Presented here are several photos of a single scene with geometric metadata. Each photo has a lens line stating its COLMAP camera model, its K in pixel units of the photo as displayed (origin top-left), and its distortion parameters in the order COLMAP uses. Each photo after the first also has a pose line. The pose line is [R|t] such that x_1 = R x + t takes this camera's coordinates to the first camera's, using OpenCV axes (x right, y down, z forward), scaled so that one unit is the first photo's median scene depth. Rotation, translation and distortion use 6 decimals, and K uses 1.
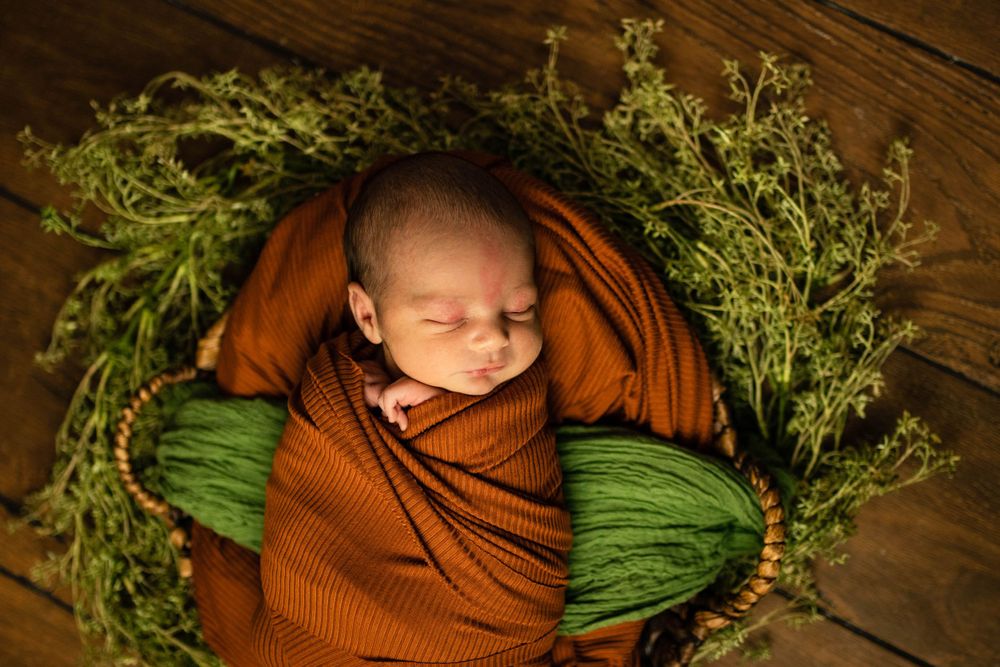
lens RADIAL K [[1669.7, 0, 500.0], [0, 1669.7, 333.5], [0, 0, 1]] dist [0.021272, 0.013071]
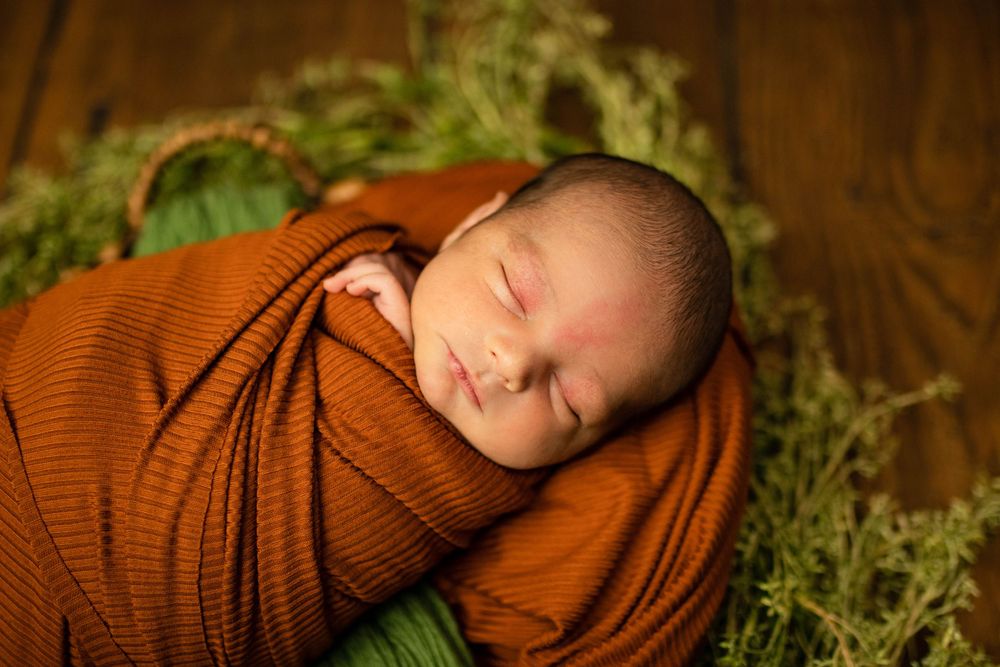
lens RADIAL K [[1669.7, 0, 500.0], [0, 1669.7, 333.5], [0, 0, 1]] dist [0.021272, 0.013071]
pose [[0.422310, 0.801290, -0.423779, 0.263918], [-0.905883, 0.389628, -0.166027, 0.112928], [0.032081, 0.454010, 0.890419, 0.391679]]
